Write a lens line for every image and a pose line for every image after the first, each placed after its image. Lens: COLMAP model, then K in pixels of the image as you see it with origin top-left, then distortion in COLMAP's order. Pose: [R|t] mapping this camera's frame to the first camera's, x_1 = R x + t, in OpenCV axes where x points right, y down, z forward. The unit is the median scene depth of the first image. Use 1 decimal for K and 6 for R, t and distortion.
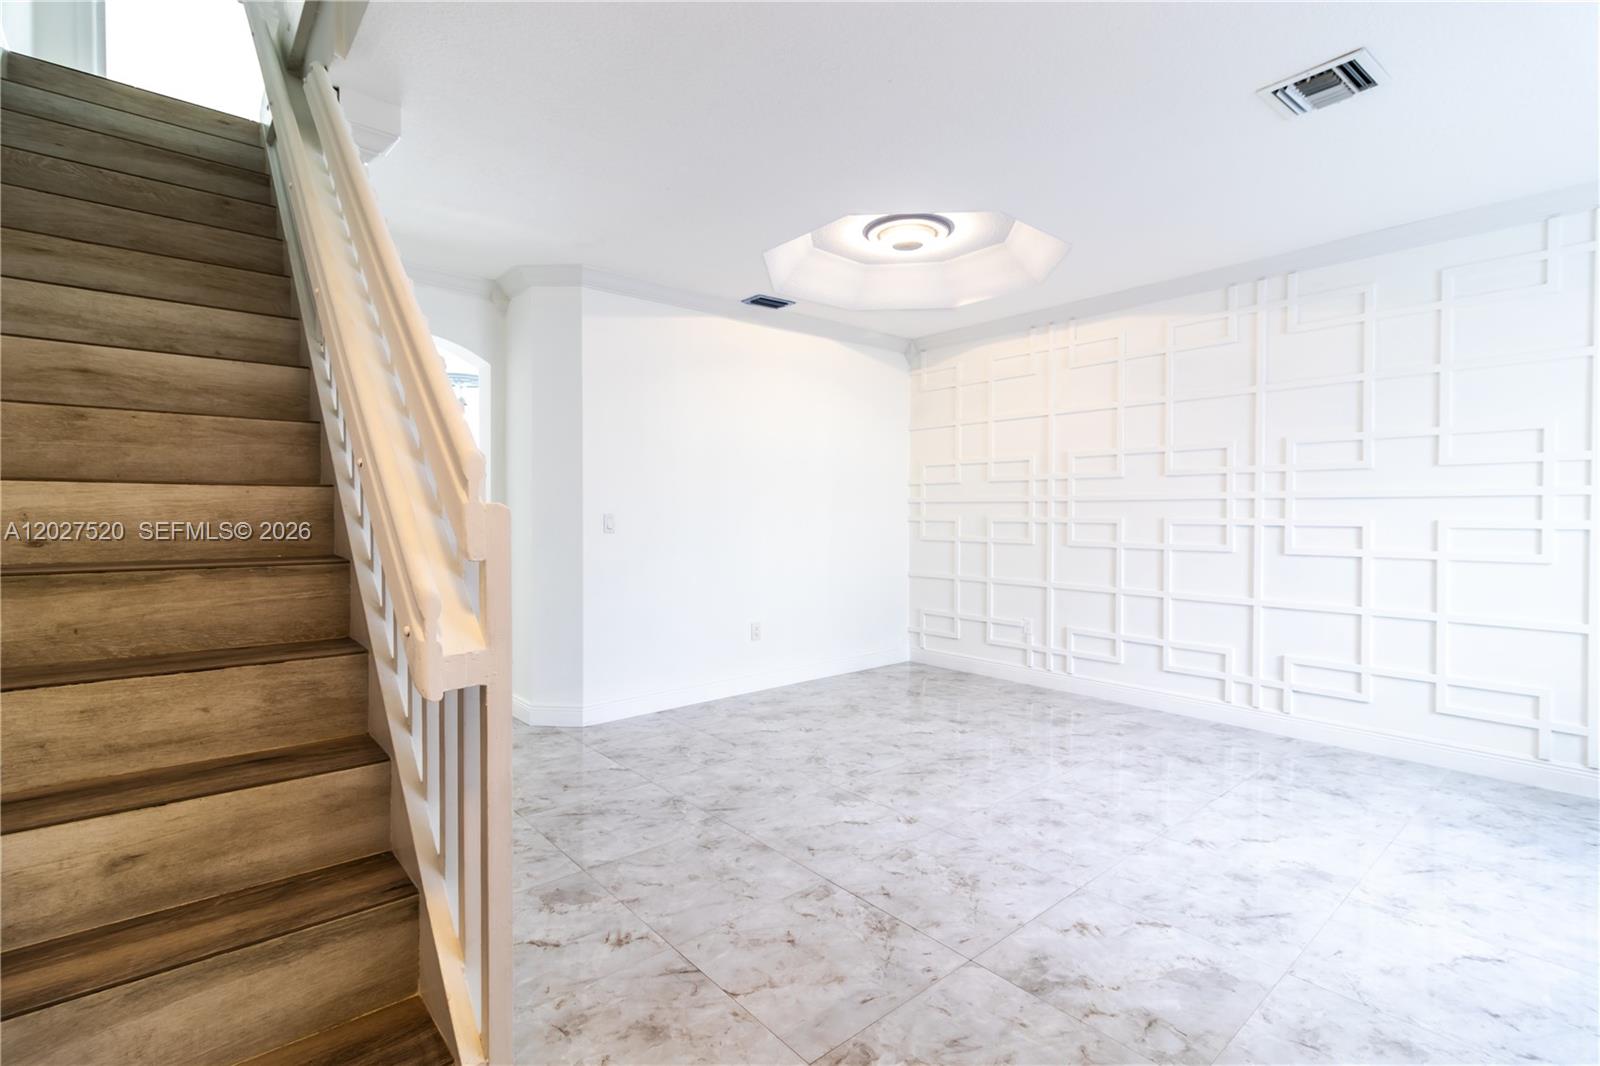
lens RADIAL K [[744.0, 0, 813.8], [0, 744.0, 523.4], [0, 0, 1]] dist [0.003665, -0.000067]
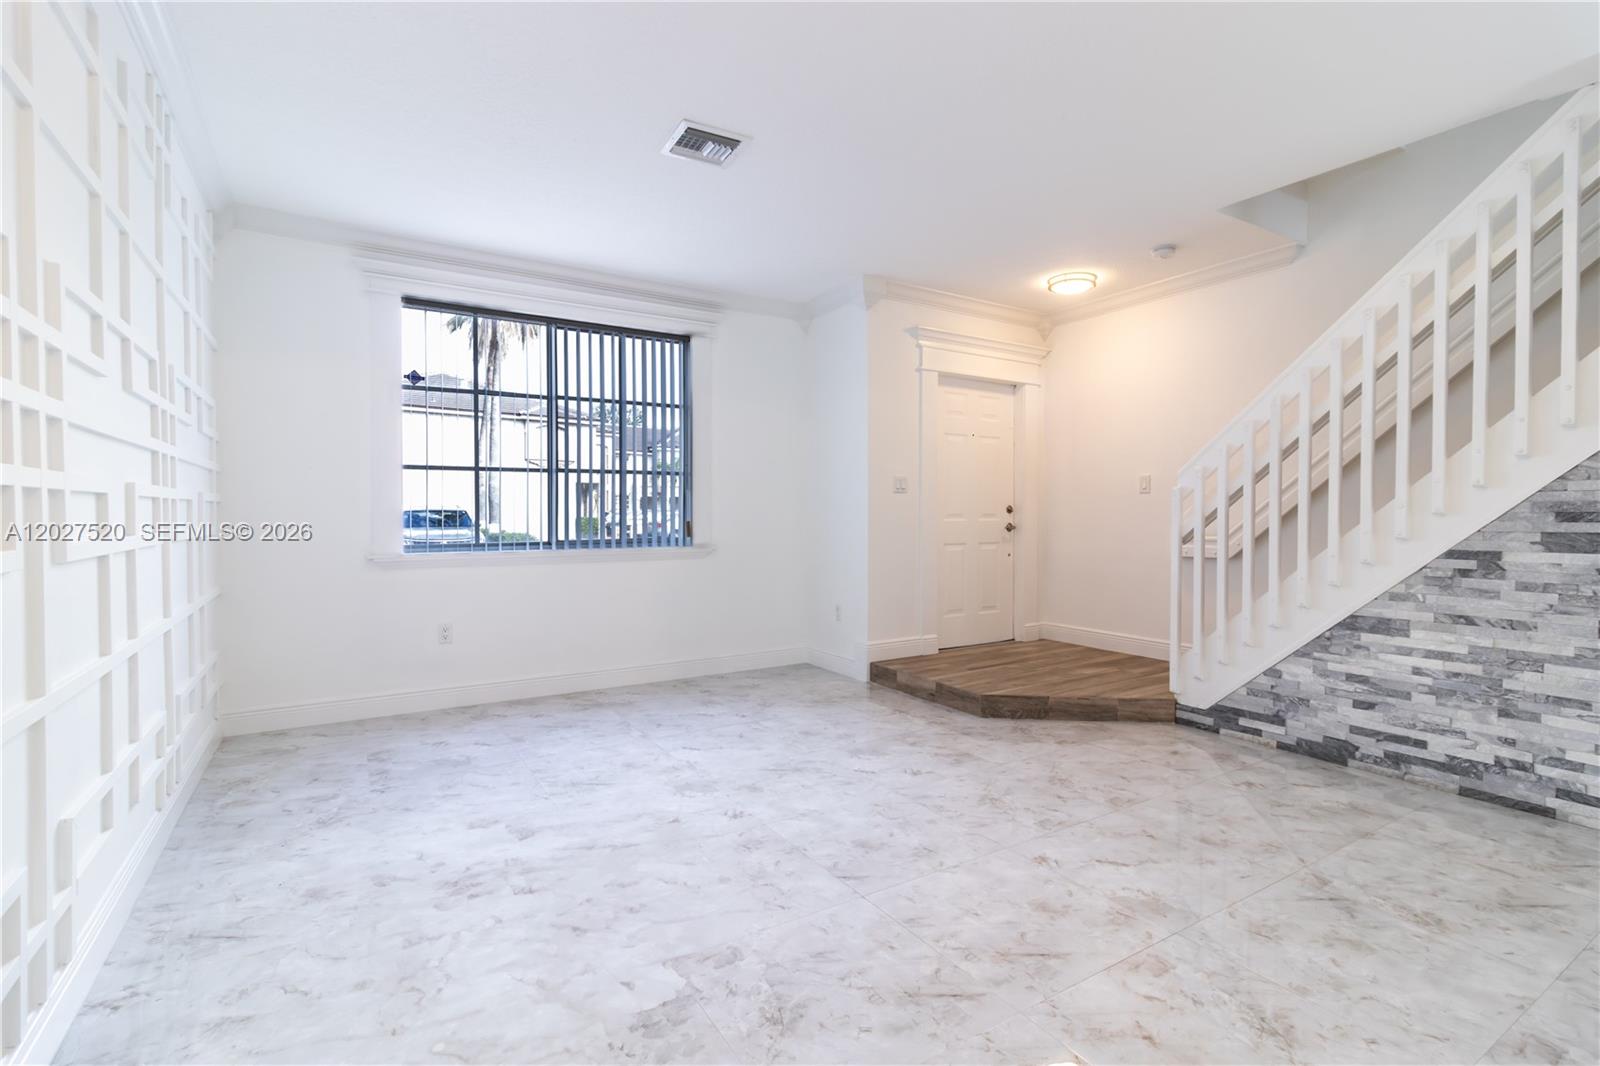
lens RADIAL K [[738.3, 0, 814.9], [0, 738.3, 523.5], [0, 0, 1]] dist [0.001395, 0.000088]
pose [[-0.987628, -0.002542, 0.156797, 0.226918], [0.002349, 0.999517, 0.031000, 0.011561], [-0.156800, 0.030985, -0.987144, 1.662946]]
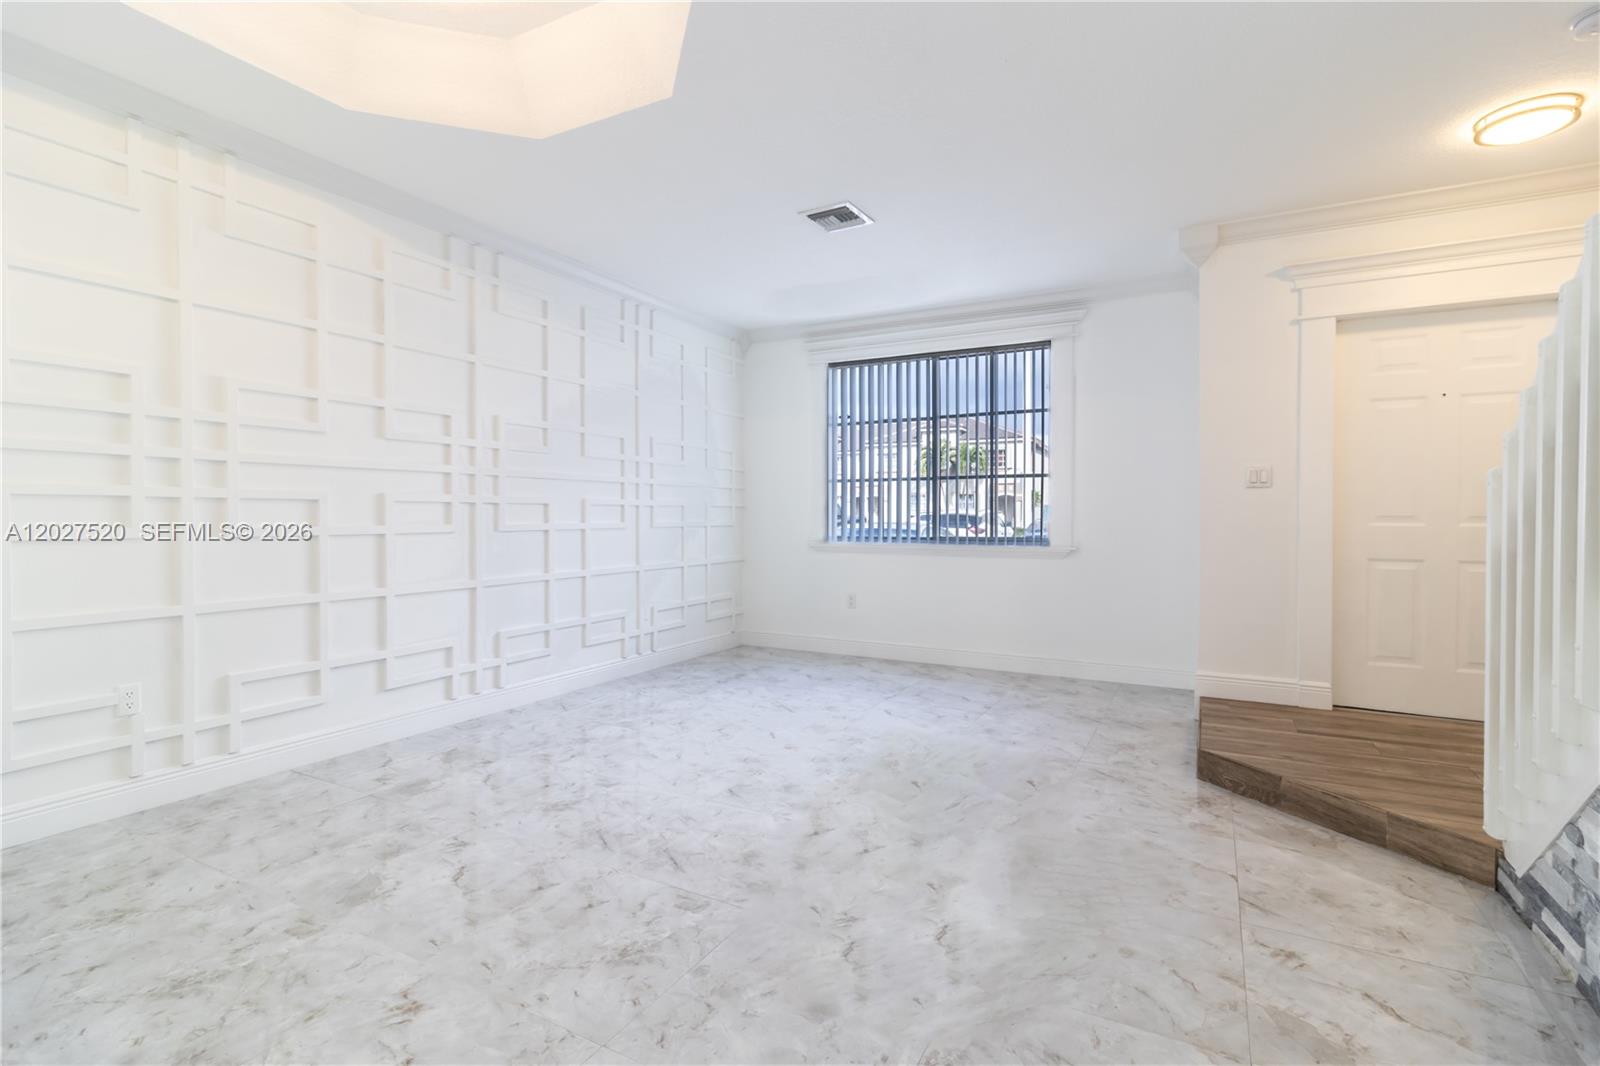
lens RADIAL K [[744.0, 0, 813.8], [0, 744.0, 523.4], [0, 0, 1]] dist [0.003665, -0.000067]
pose [[-0.353548, -0.013431, 0.935320, -0.578599], [0.012466, 0.999740, 0.019068, 0.021029], [-0.935333, 0.018401, -0.353289, 1.205187]]
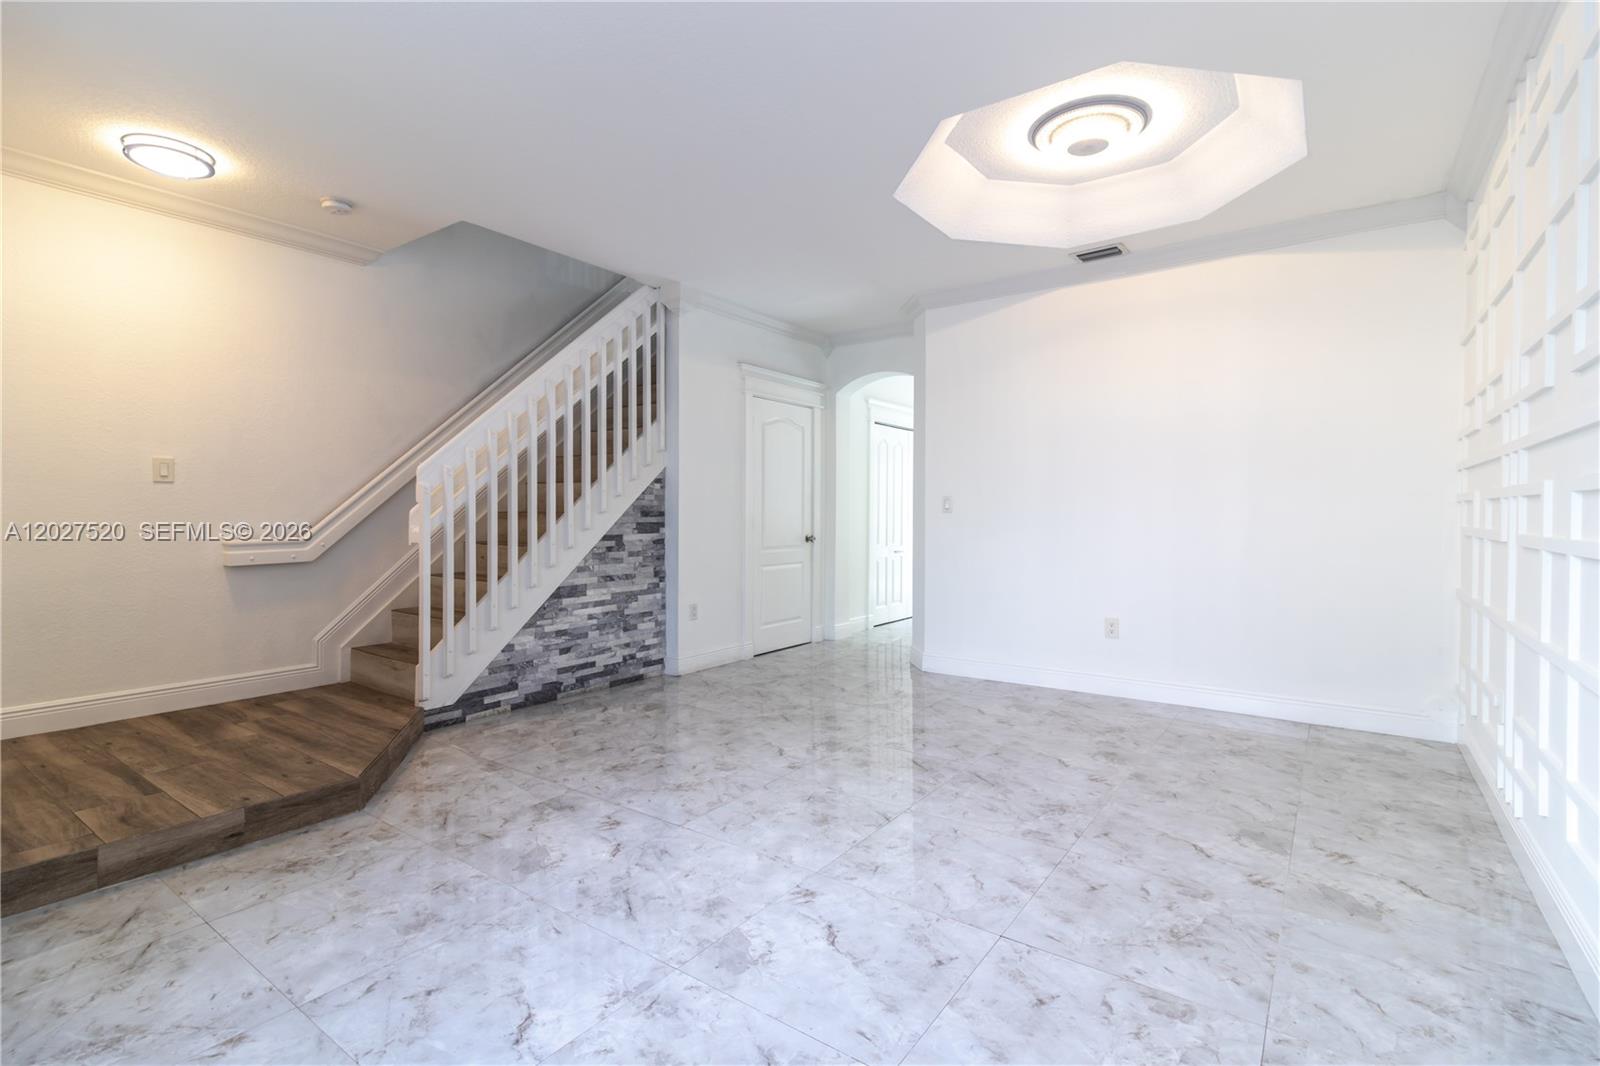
lens RADIAL K [[742.8, 0, 806.5], [0, 742.8, 525.3], [0, 0, 1]] dist [0.000055, 0.000444]
pose [[0.223943, 0.015629, -0.974477, 1.088344], [-0.017252, 0.999778, 0.012070, 0.030347], [0.974449, 0.014109, 0.224163, 0.706325]]
